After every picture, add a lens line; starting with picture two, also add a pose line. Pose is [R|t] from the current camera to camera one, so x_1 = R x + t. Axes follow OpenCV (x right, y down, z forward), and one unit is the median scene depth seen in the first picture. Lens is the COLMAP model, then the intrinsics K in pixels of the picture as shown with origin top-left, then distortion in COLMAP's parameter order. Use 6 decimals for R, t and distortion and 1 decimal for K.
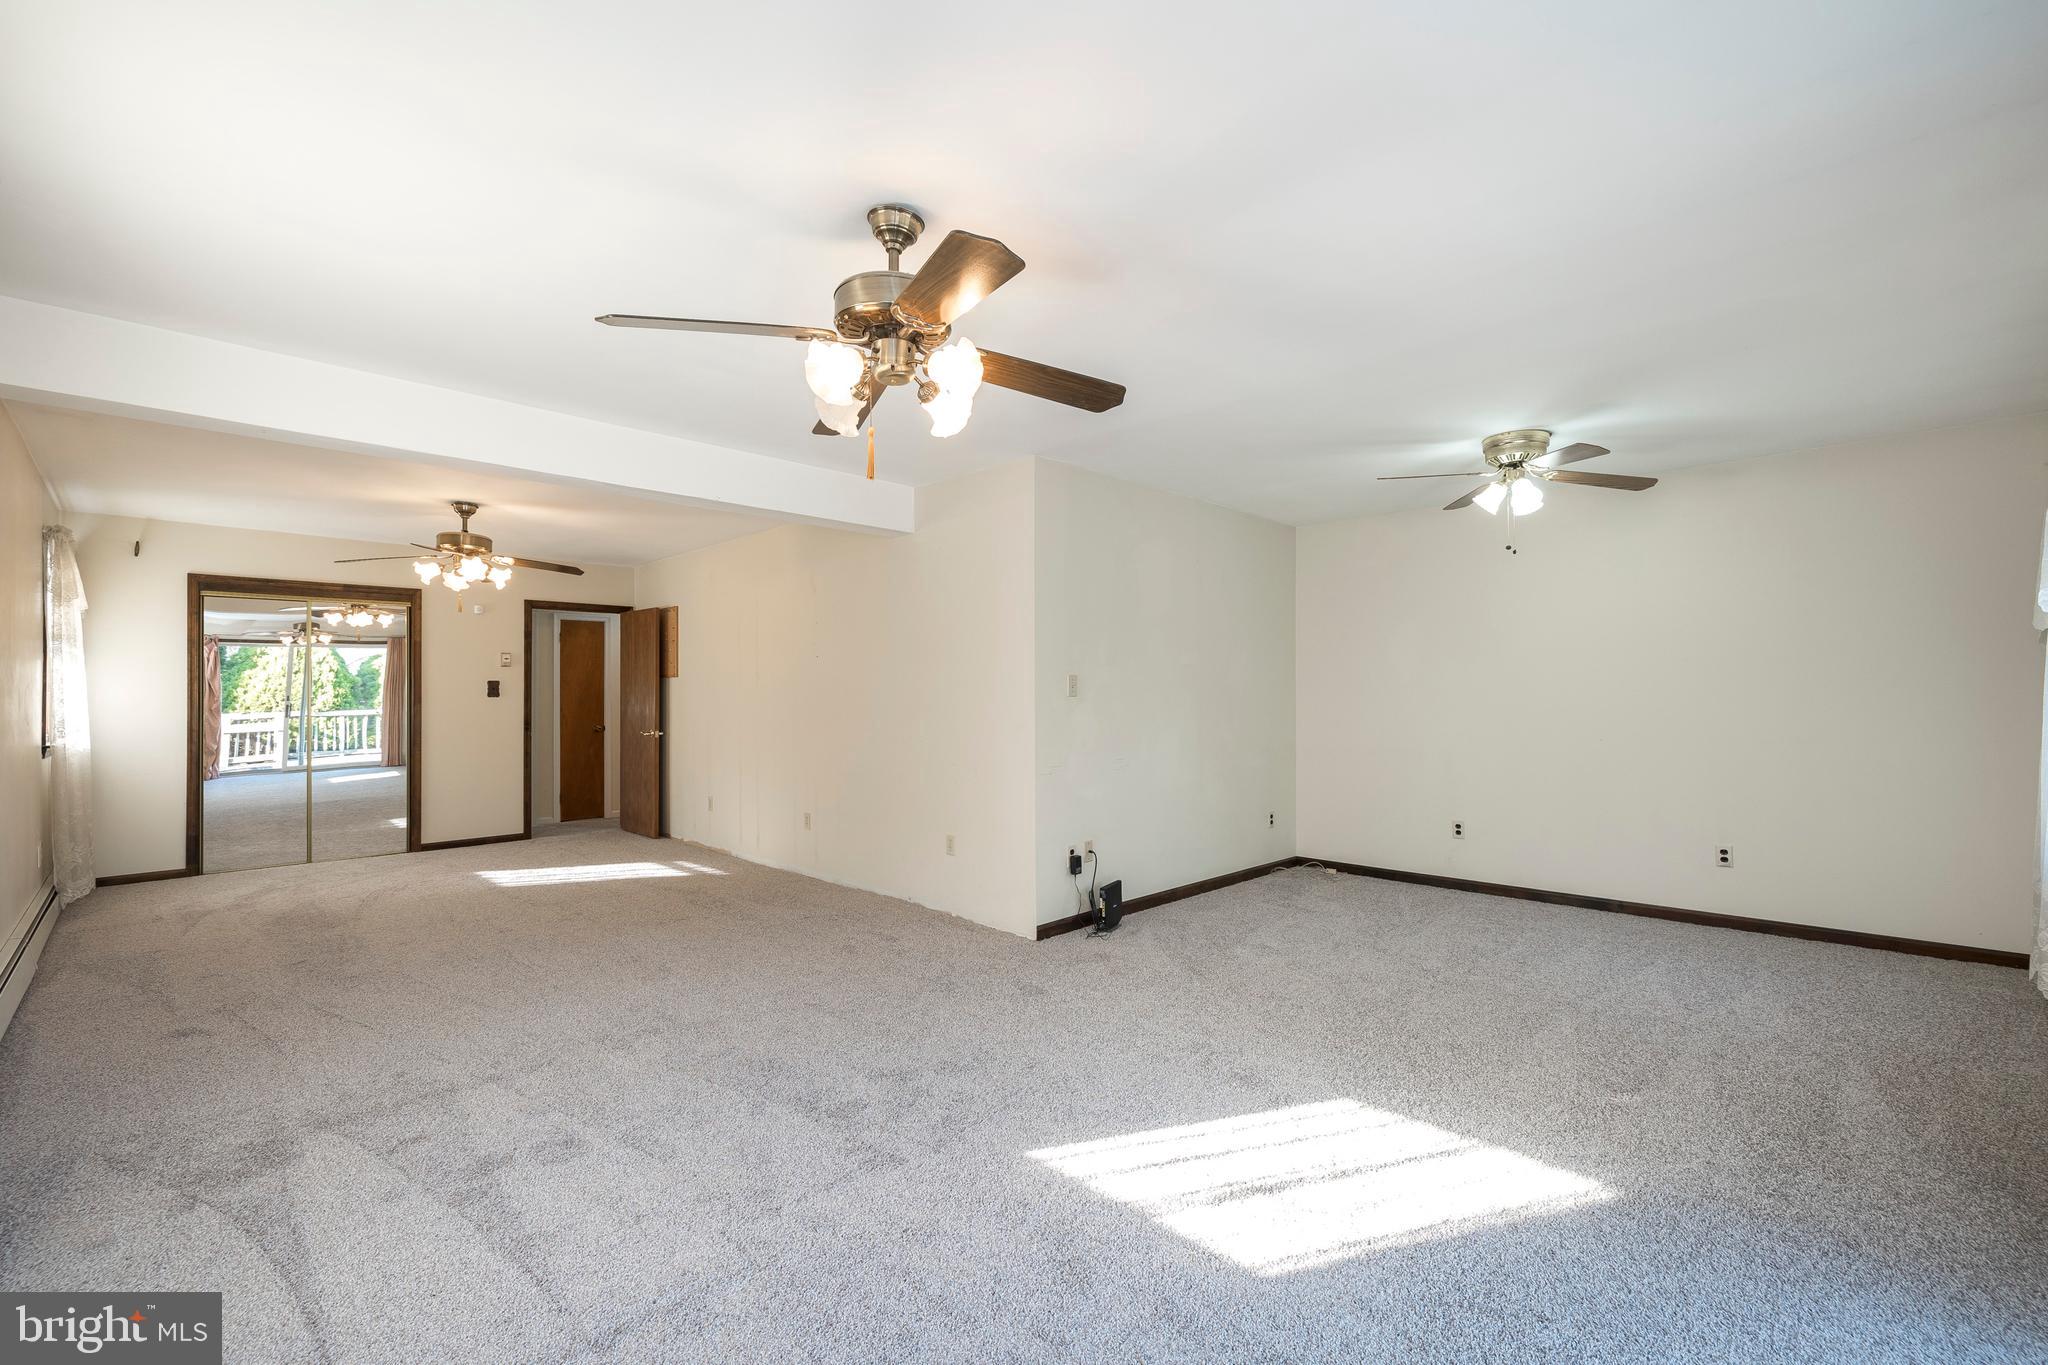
lens RADIAL K [[860.0, 0, 1029.5], [0, 860.0, 696.0], [0, 0, 1]] dist [0.002297, 0.000923]
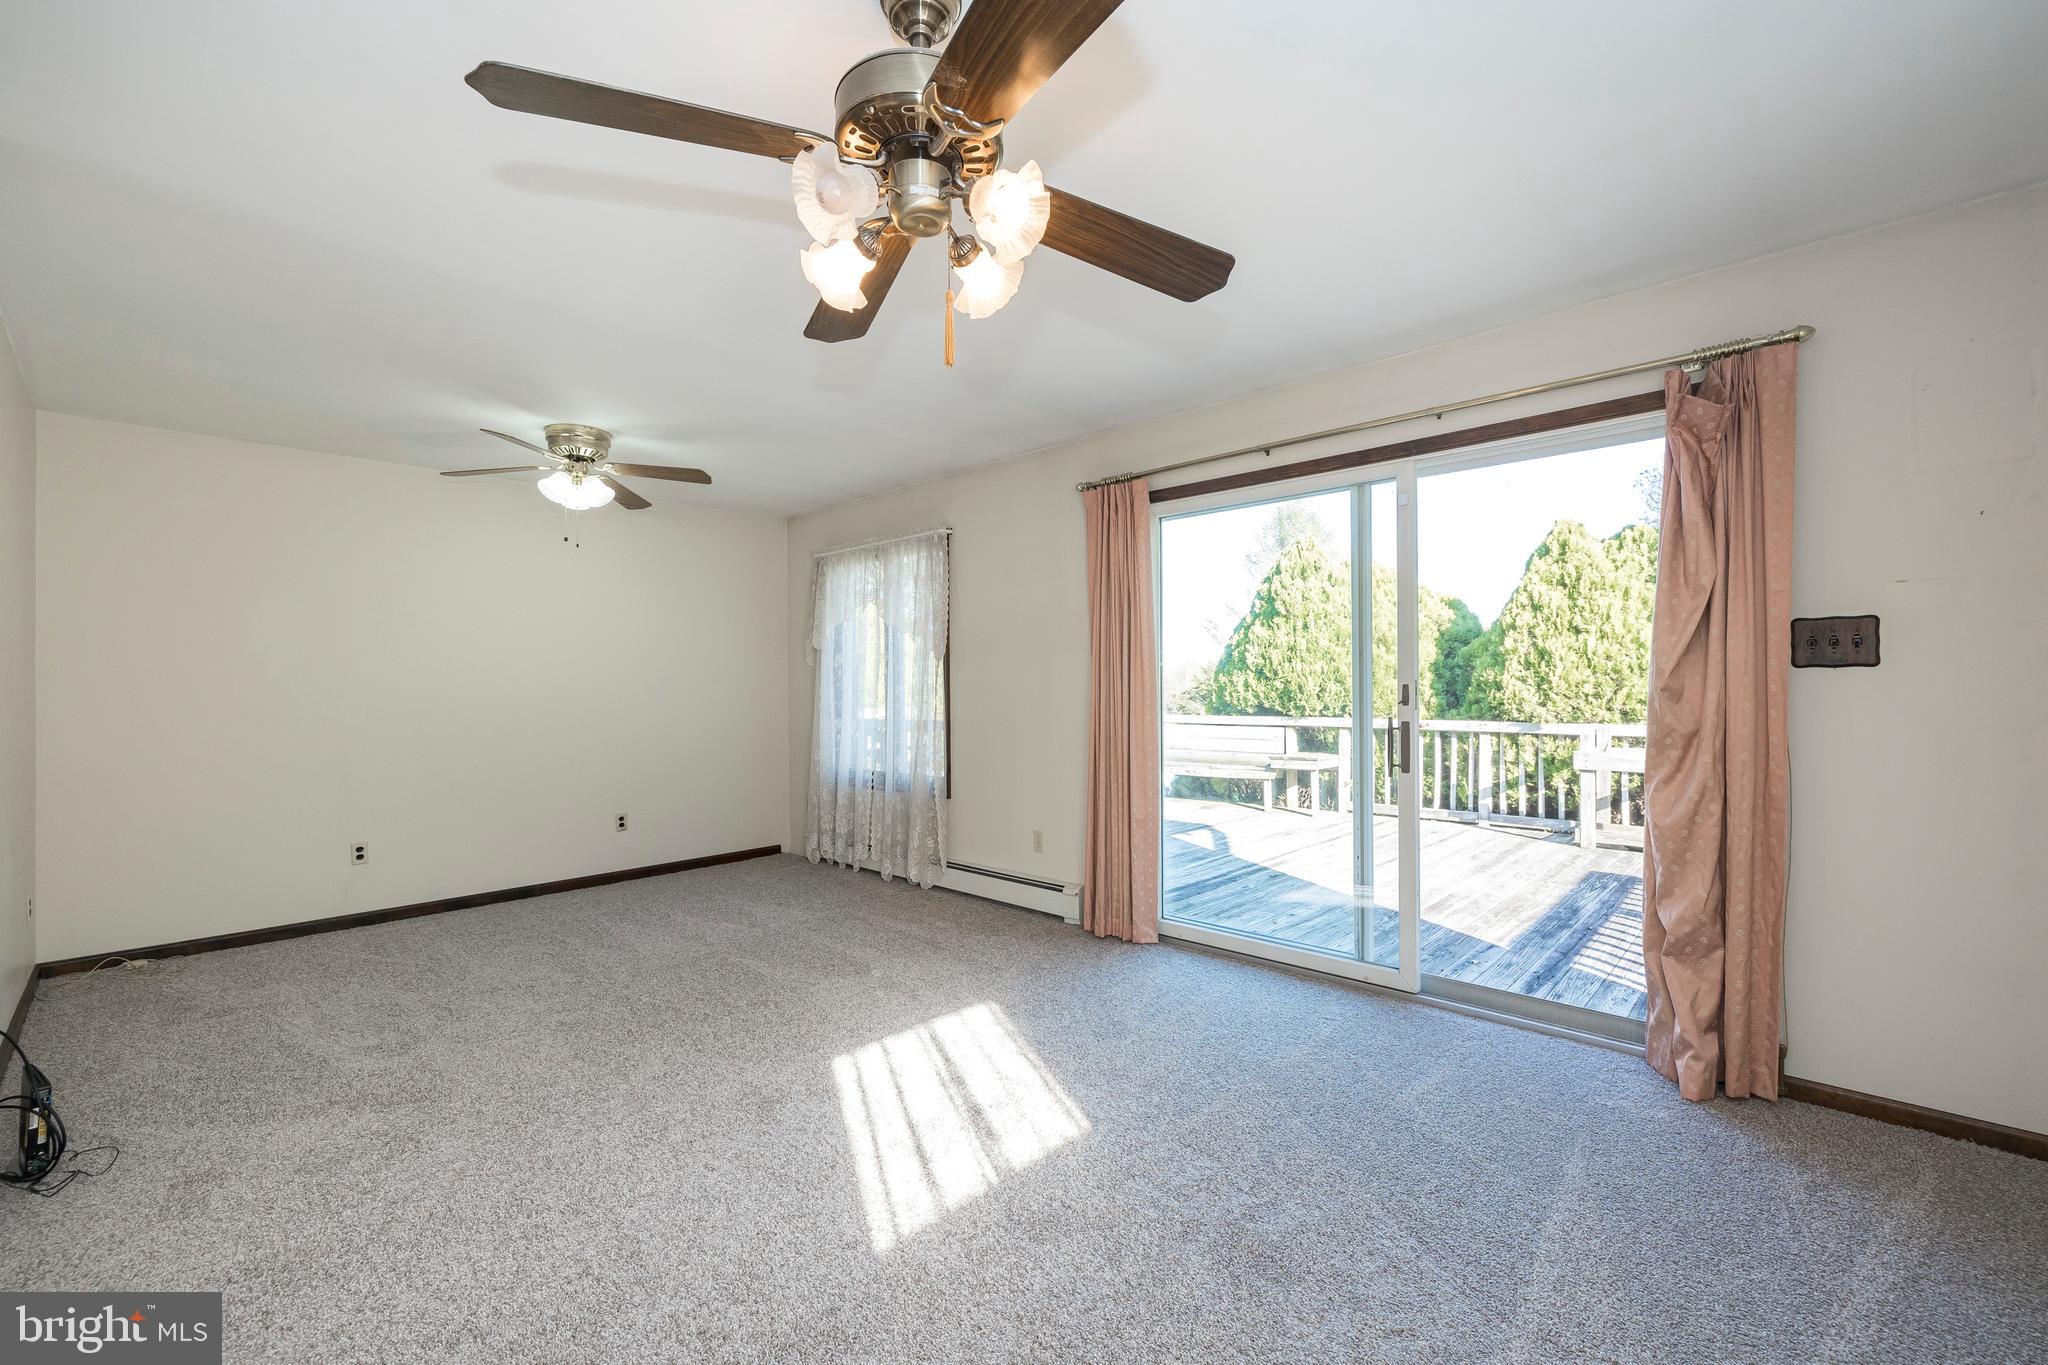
lens RADIAL K [[860.0, 0, 1029.5], [0, 860.0, 696.0], [0, 0, 1]] dist [0.002297, 0.000923]
pose [[-0.010603, -0.006835, 0.999920, -0.698528], [0.010410, 0.999922, 0.006946, 0.008947], [-0.999890, 0.010483, -0.010532, 0.751915]]
